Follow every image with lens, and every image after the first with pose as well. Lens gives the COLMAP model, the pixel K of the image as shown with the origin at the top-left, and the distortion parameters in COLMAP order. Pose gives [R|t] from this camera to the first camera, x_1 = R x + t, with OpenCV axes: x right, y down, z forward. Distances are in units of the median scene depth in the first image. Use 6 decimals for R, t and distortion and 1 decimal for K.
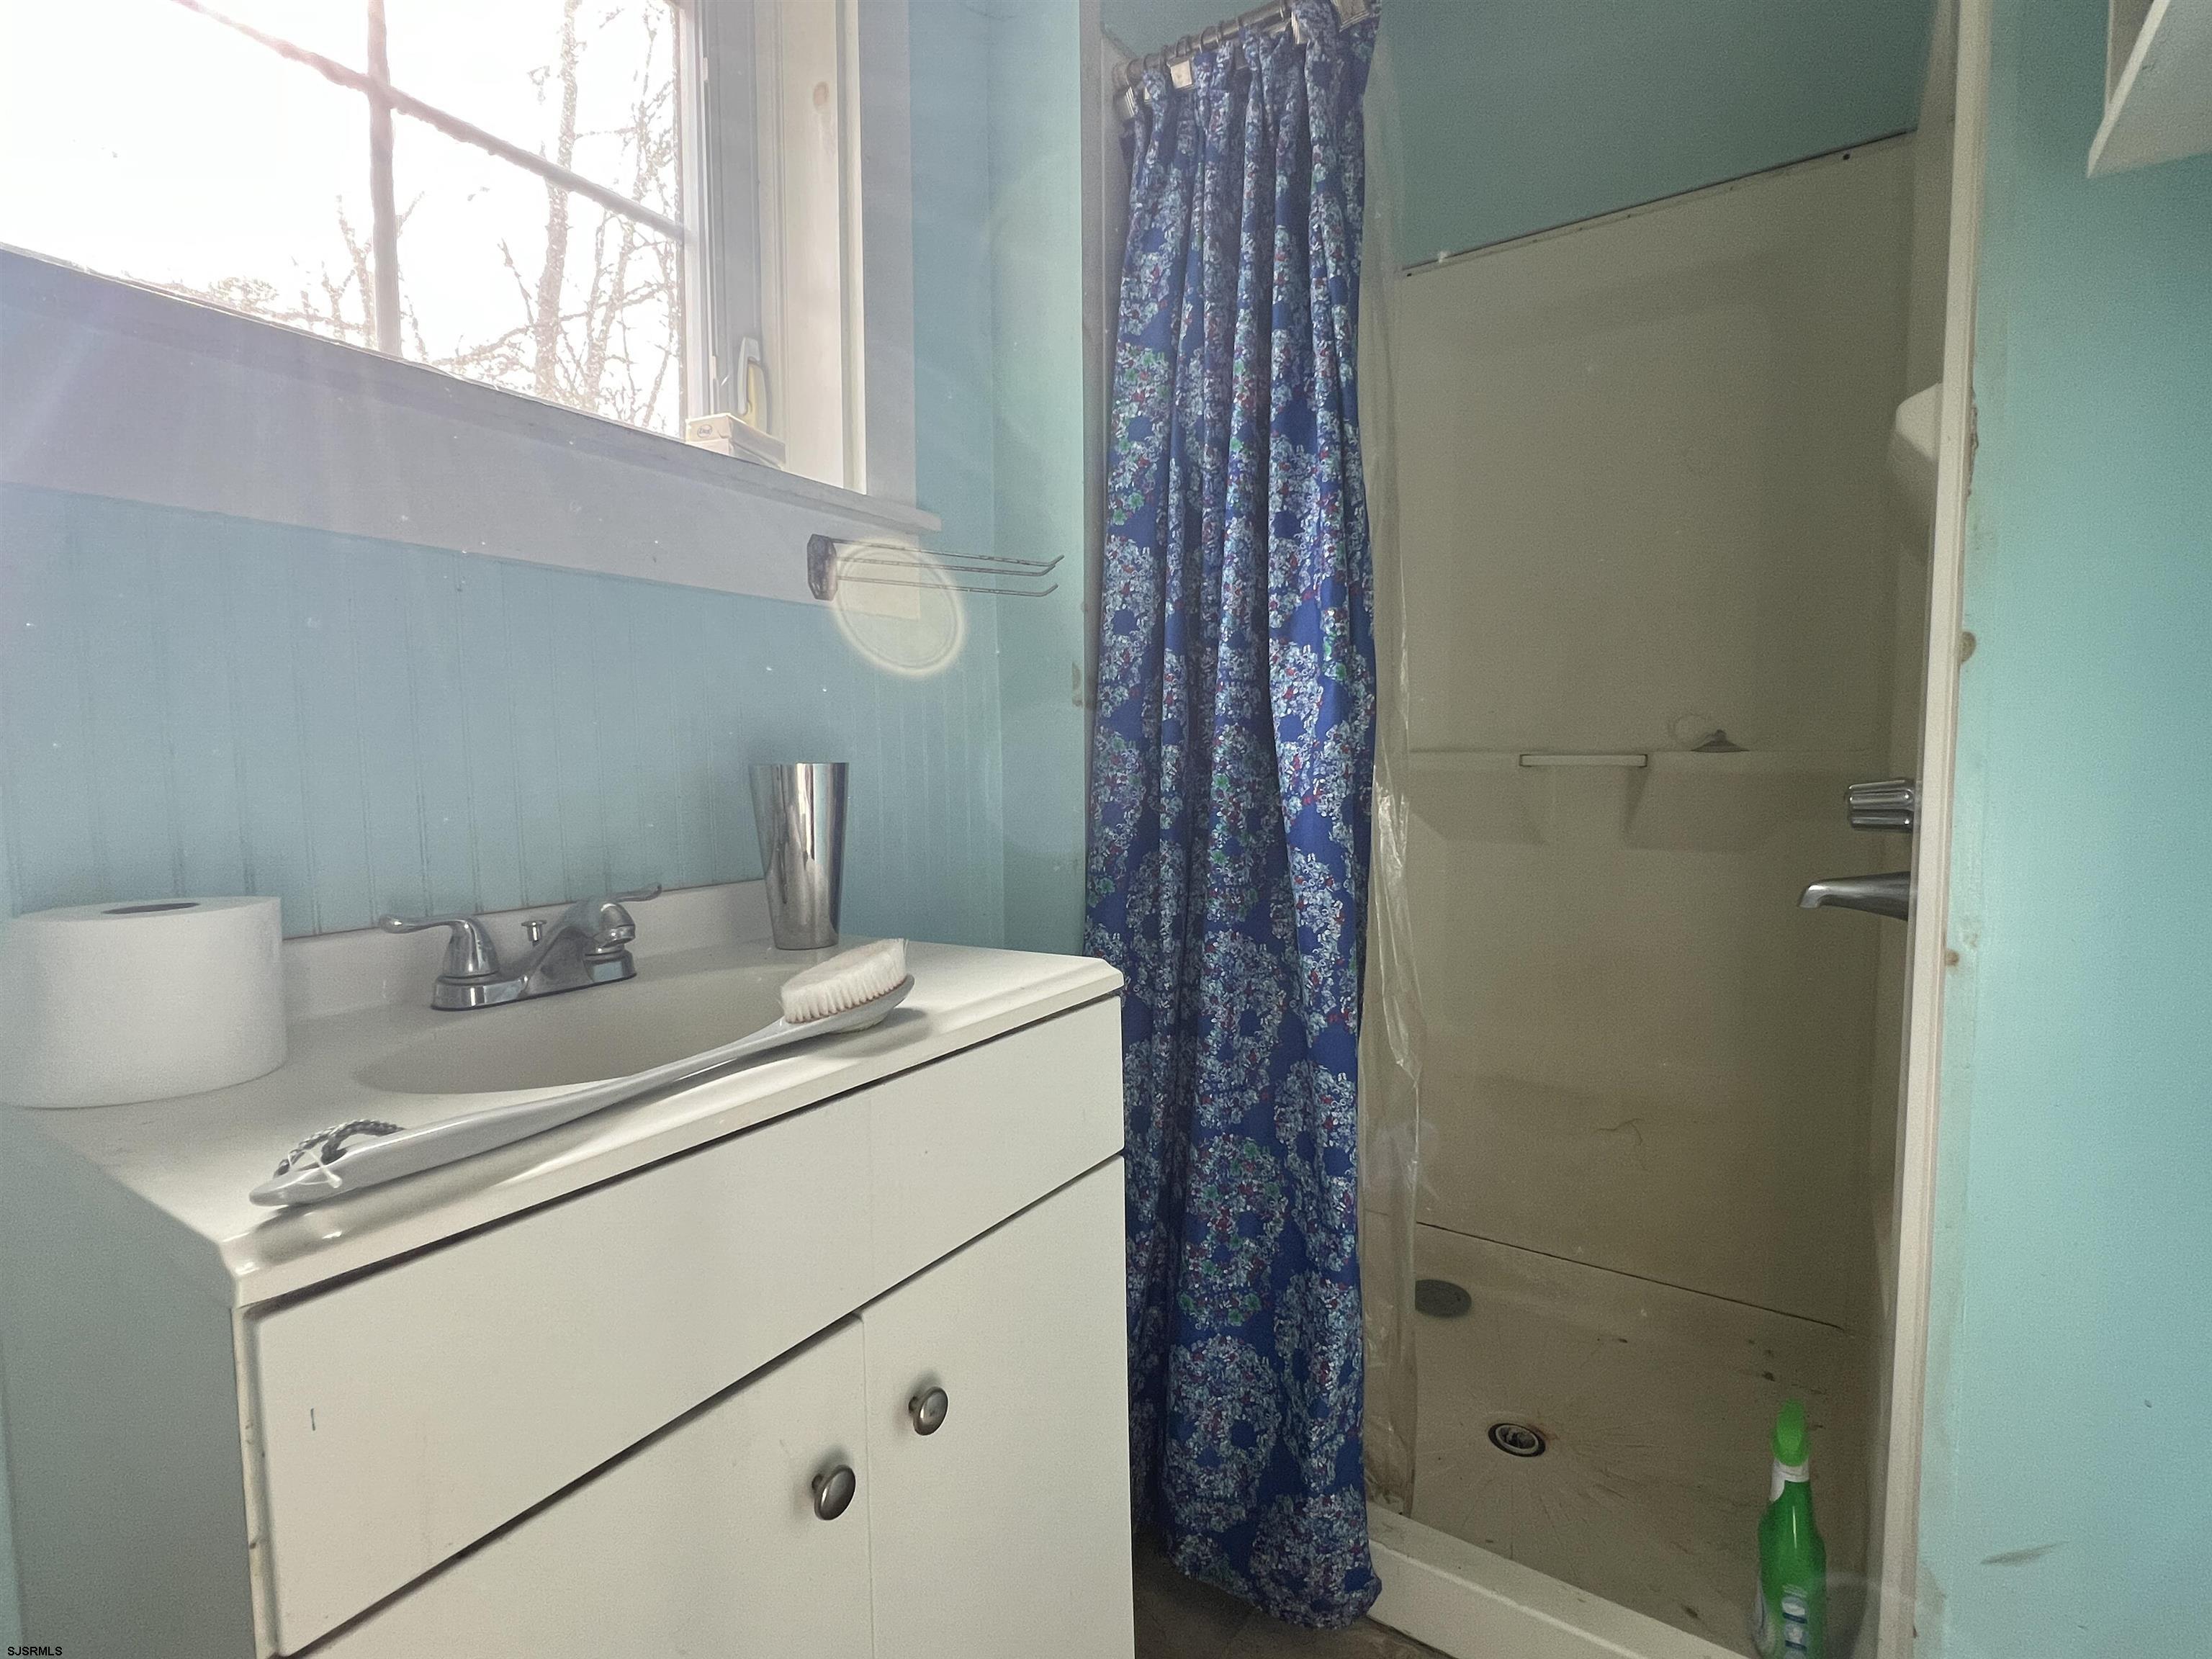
lens RADIAL K [[1047.7, 0, 1098.7], [0, 1047.7, 829.4], [0, 0, 1]] dist [0.001563, 0.000881]
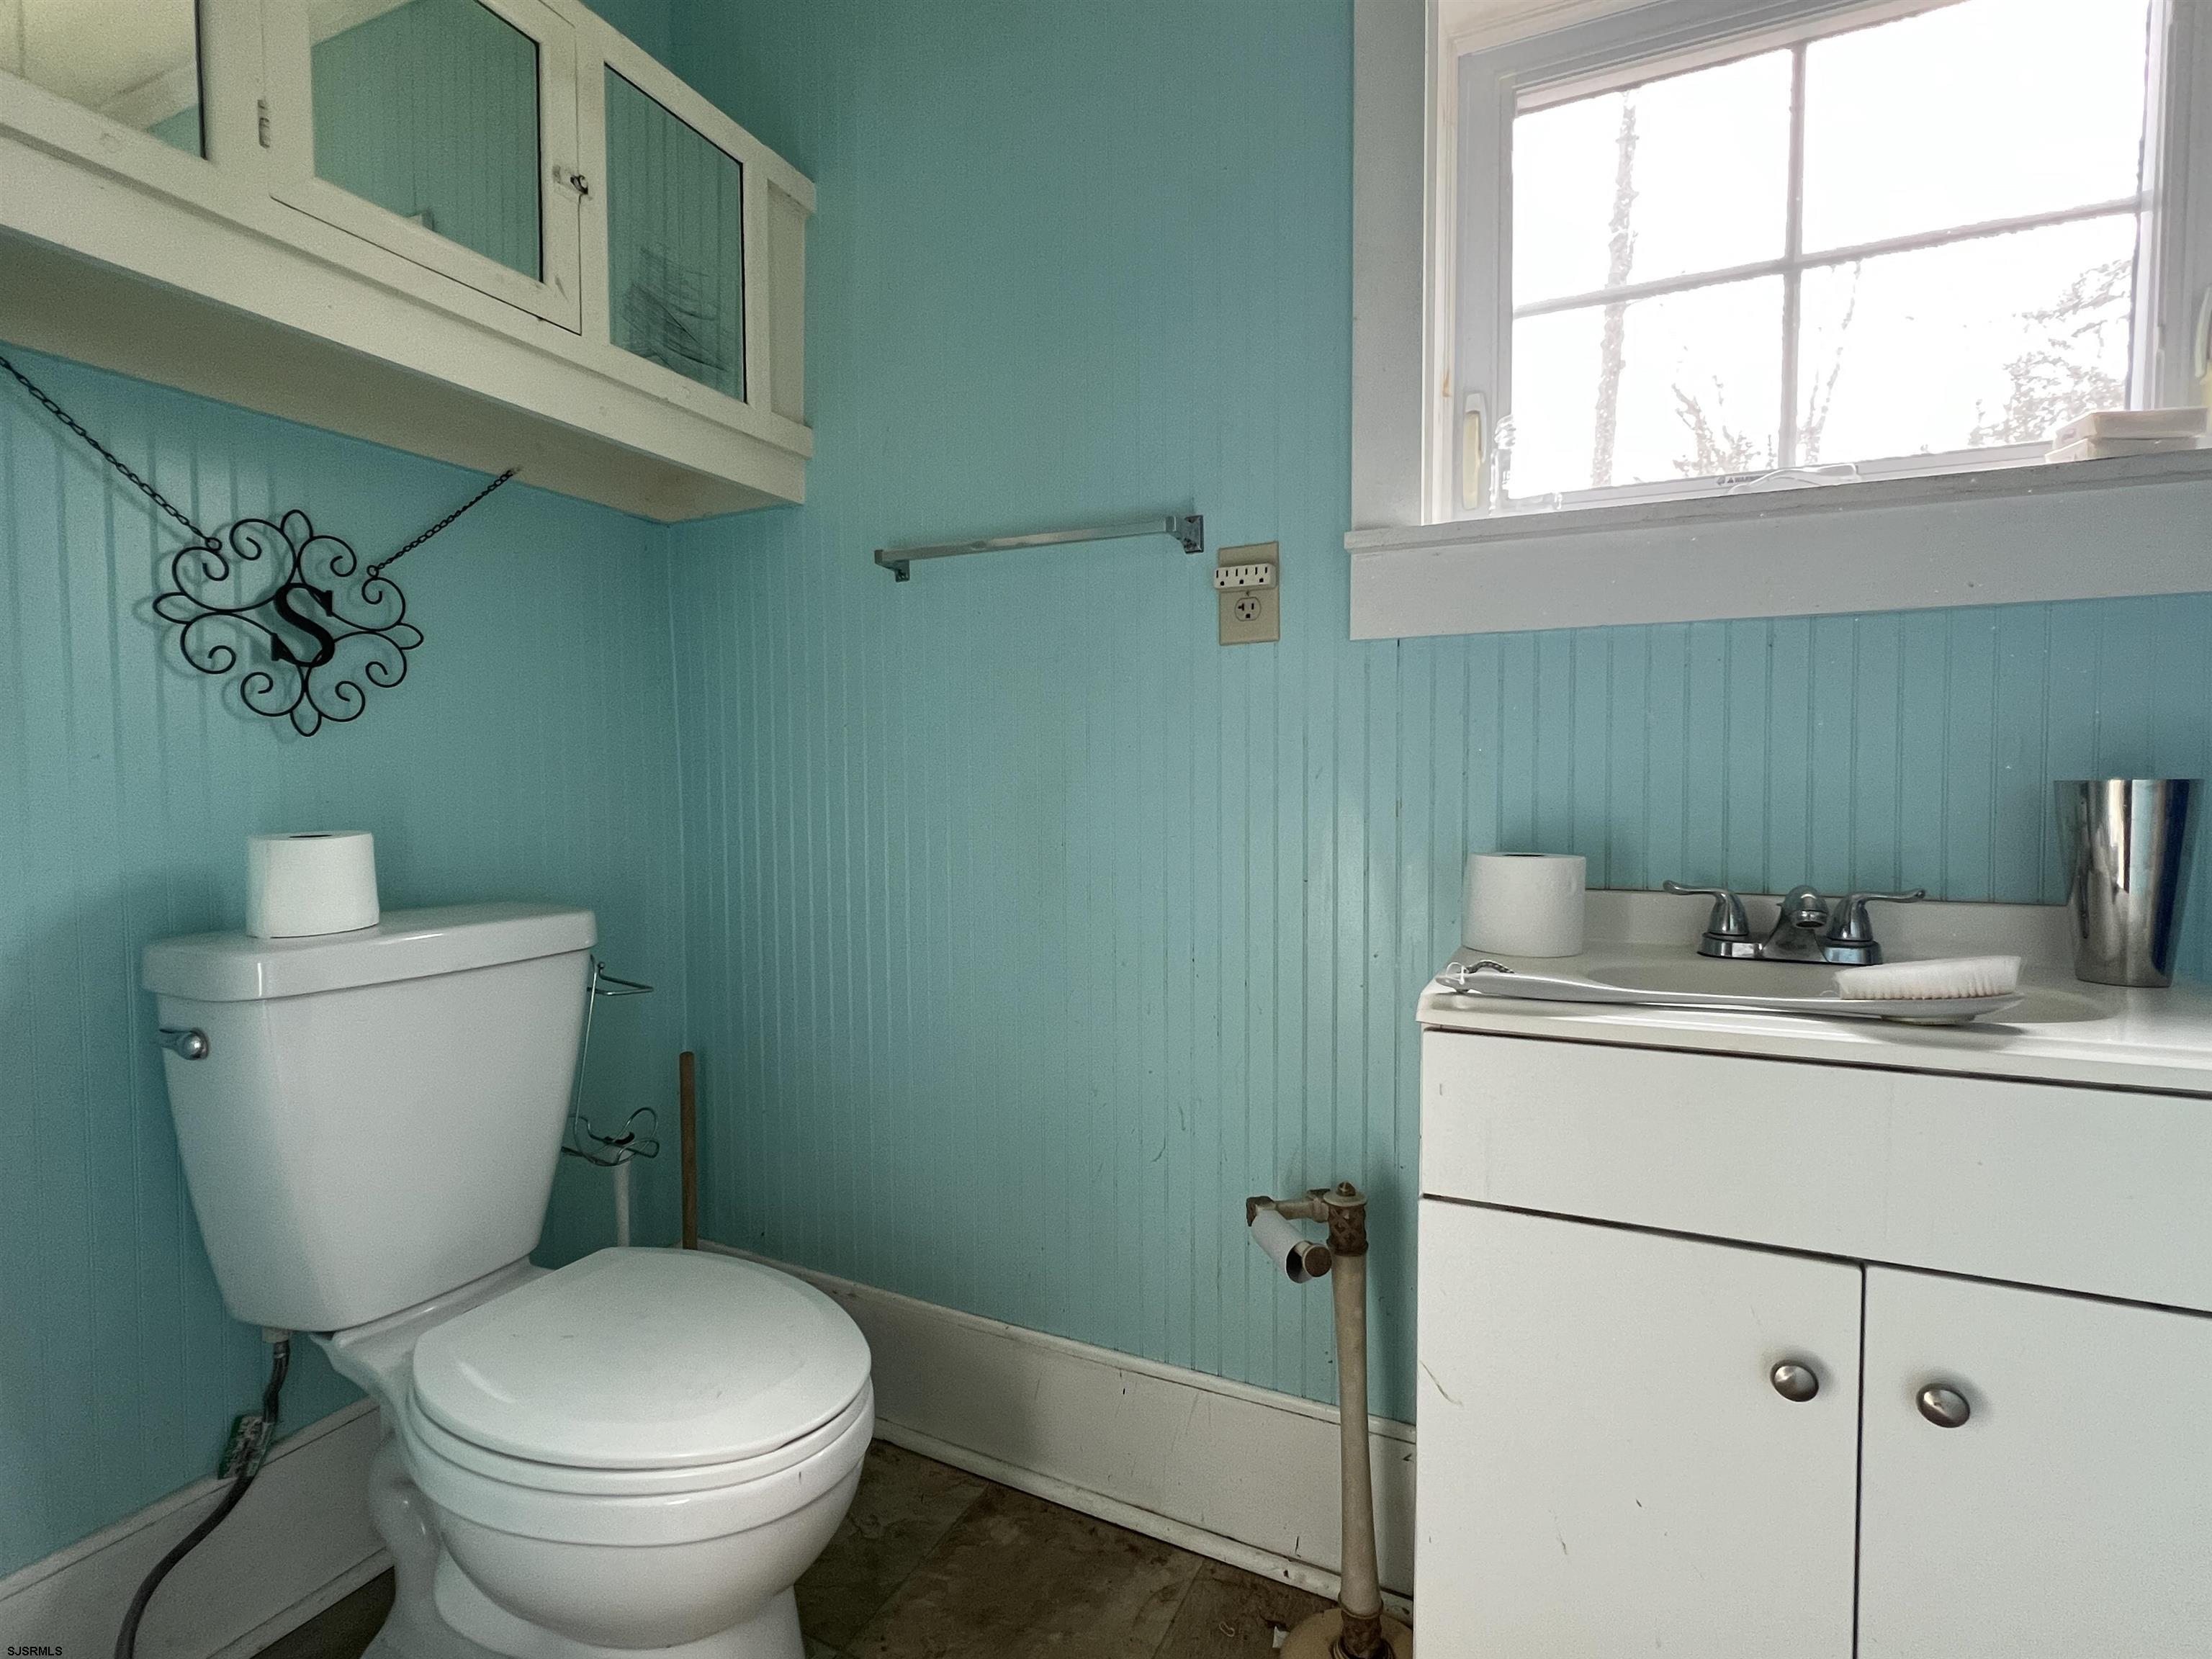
lens RADIAL K [[1047.7, 0, 1098.7], [0, 1047.7, 829.4], [0, 0, 1]] dist [0.001563, 0.000881]
pose [[0.157643, 0.053079, -0.986069, 0.600708], [-0.067907, 0.996773, 0.042799, 0.002078], [0.985158, 0.060214, 0.160739, -0.020120]]
